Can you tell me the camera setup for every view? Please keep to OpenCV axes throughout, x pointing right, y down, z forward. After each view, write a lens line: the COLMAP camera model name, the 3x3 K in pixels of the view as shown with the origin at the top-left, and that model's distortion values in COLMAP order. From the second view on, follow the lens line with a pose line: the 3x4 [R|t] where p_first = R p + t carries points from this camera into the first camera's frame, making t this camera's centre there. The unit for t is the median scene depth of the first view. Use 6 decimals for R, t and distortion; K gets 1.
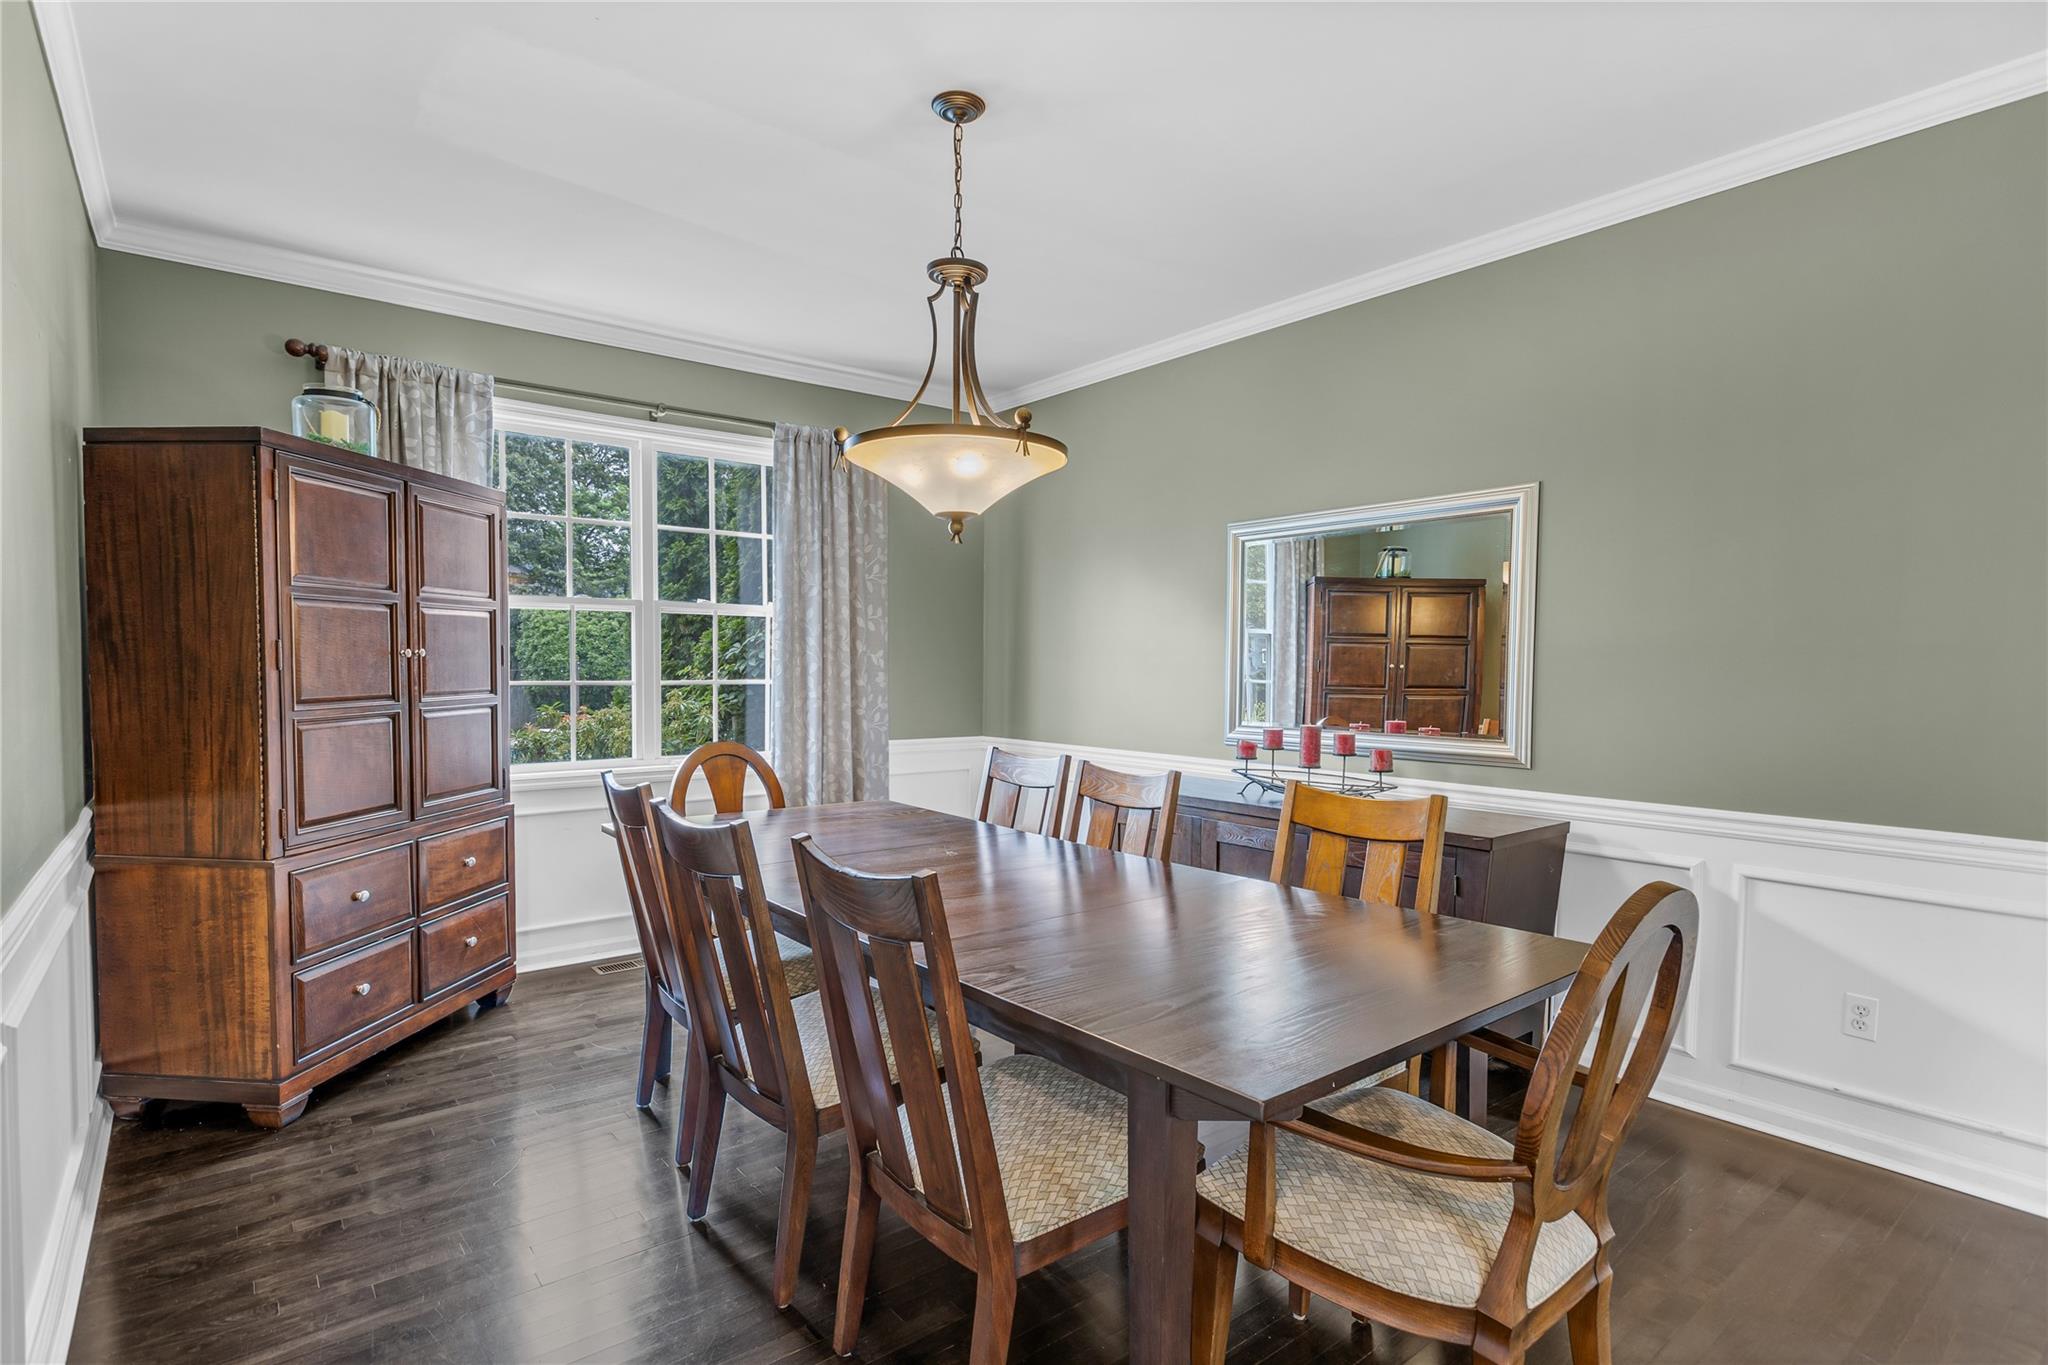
lens RADIAL K [[976.9, 0, 1025.6], [0, 976.9, 690.9], [0, 0, 1]] dist [0.003970, 0.000126]
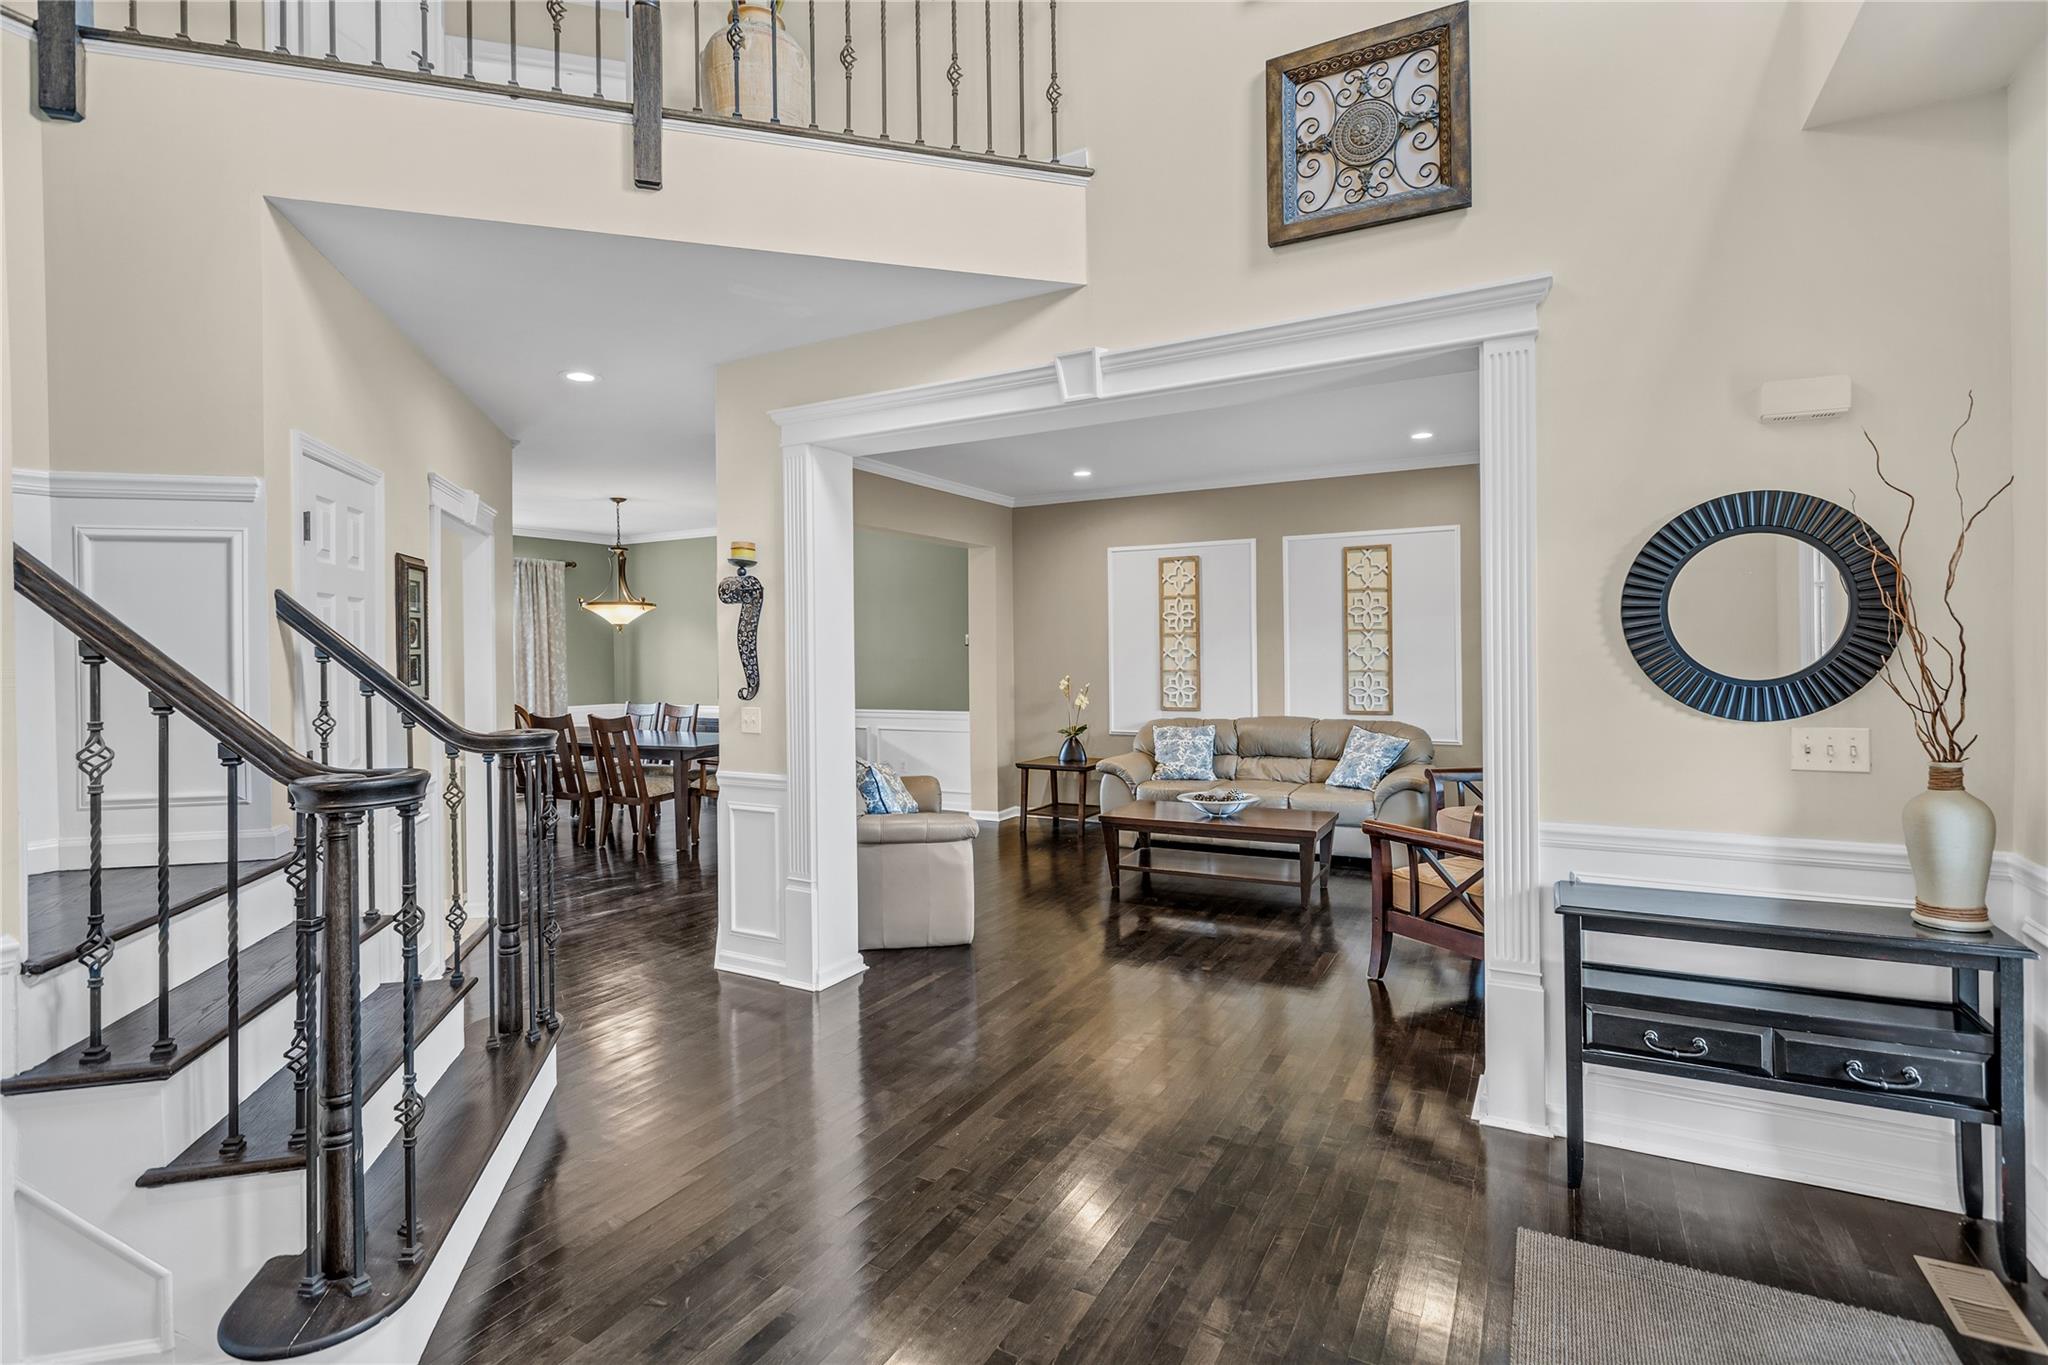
lens RADIAL K [[976.9, 0, 1036.2], [0, 976.9, 673.2], [0, 0, 1]] dist [0.003970, 0.000126]
pose [[0.920956, -0.020113, 0.389147, -0.034044], [0.026972, 0.999562, -0.012170, 0.034024], [-0.388732, 0.021704, 0.921095, -1.367734]]
